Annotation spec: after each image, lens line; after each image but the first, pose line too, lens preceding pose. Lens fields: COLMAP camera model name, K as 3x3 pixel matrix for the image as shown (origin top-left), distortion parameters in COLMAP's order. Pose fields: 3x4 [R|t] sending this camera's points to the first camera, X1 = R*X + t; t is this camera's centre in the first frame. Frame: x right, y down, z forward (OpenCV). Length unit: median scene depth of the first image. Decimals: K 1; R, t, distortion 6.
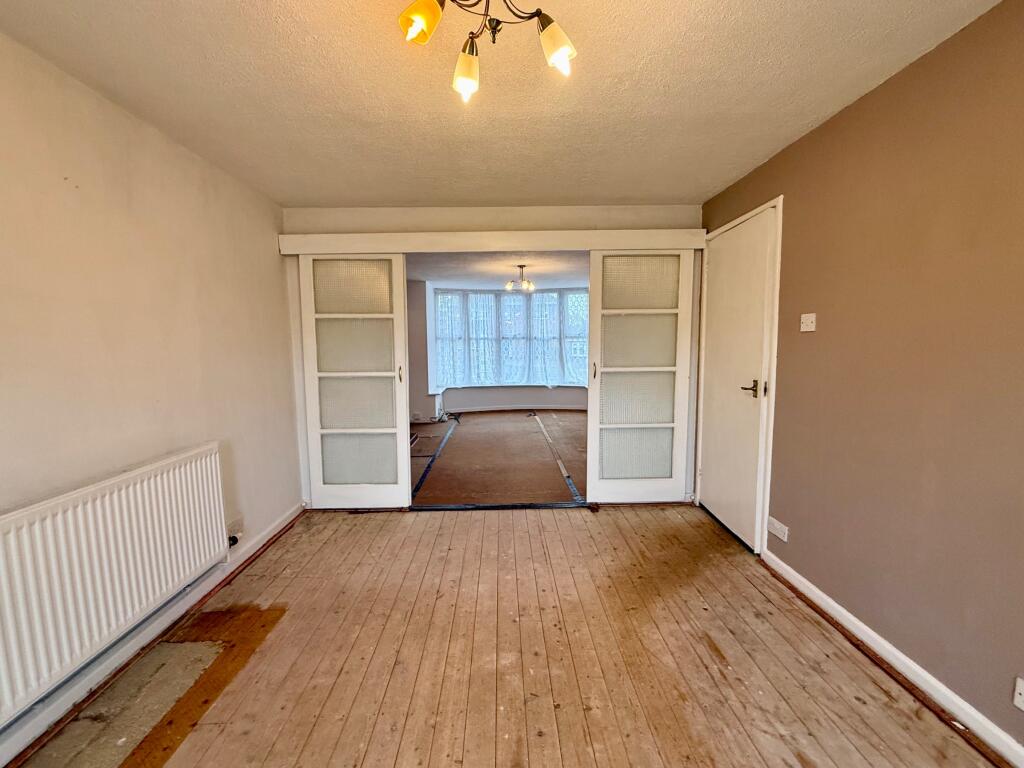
lens RADIAL K [[418.3, 0, 509.3], [0, 418.3, 384.0], [0, 0, 1]] dist [-0.000111, 0.000182]
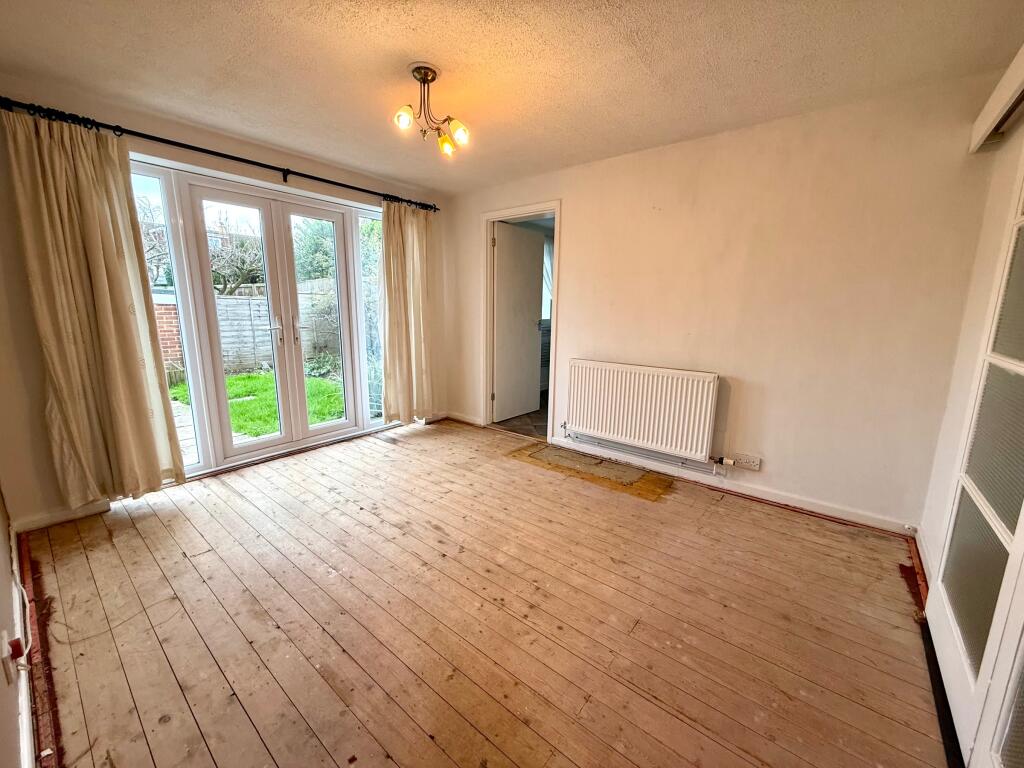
lens RADIAL K [[410.0, 0, 509.4], [0, 410.0, 386.2], [0, 0, 1]] dist [0.001227, 0.000130]
pose [[-0.649779, 0.156213, -0.743898, 0.598132], [-0.074773, 0.960772, 0.267068, -0.103968], [0.756436, 0.229159, -0.612609, 1.243049]]
